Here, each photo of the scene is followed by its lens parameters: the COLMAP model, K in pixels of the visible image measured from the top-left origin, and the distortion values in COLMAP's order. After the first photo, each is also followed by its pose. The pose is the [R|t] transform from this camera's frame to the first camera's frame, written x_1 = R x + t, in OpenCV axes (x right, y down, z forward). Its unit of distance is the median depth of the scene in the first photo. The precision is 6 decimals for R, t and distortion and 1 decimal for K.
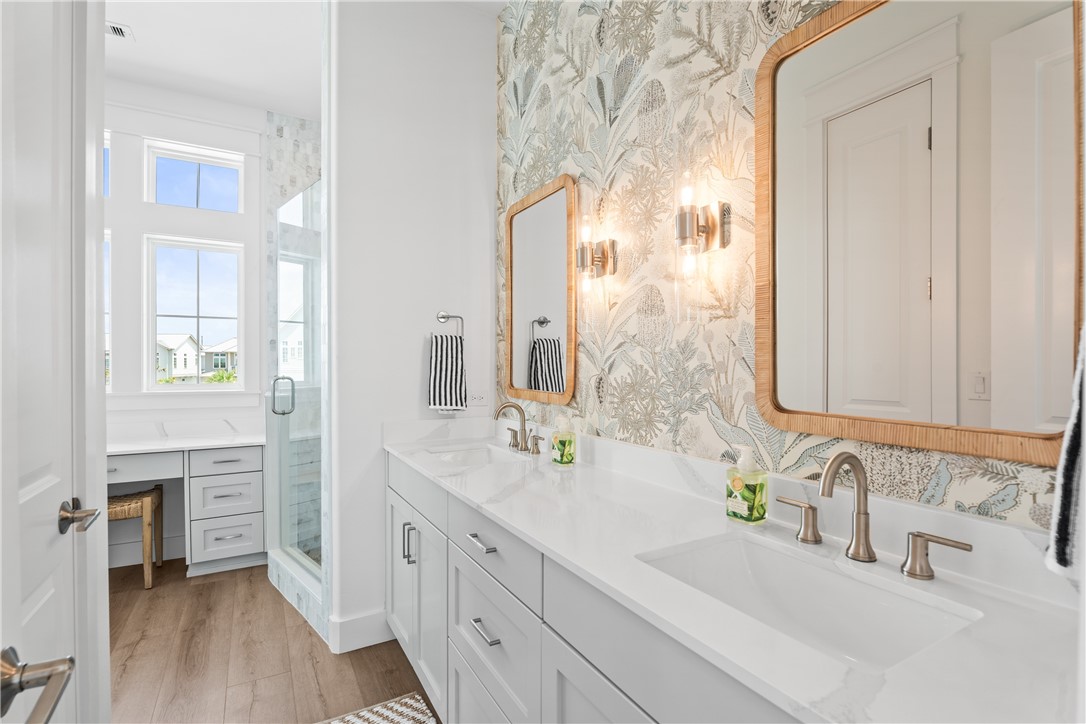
lens RADIAL K [[509.3, 0, 545.8], [0, 509.3, 364.6], [0, 0, 1]] dist [-0.009195, -0.000299]
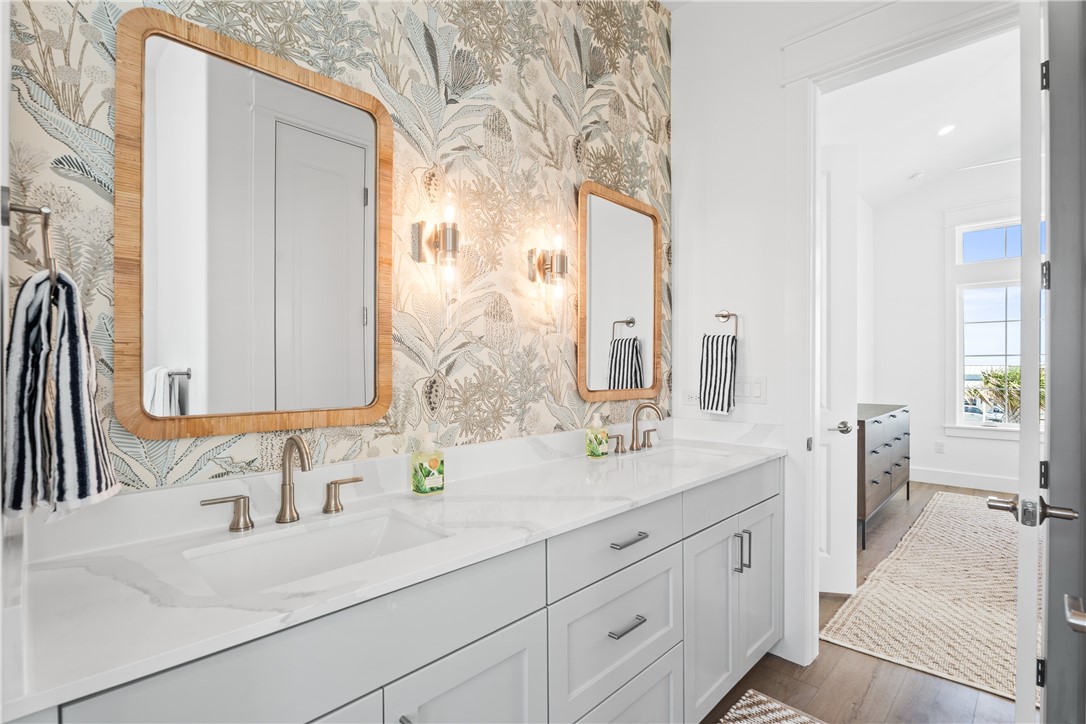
lens RADIAL K [[509.3, 0, 545.8], [0, 509.3, 364.6], [0, 0, 1]] dist [-0.009195, -0.000299]
pose [[-0.270661, 0.003451, 0.962669, -0.864997], [0.003412, 0.999991, -0.002626, 0.001751], [-0.962669, 0.002574, -0.270670, 1.174341]]
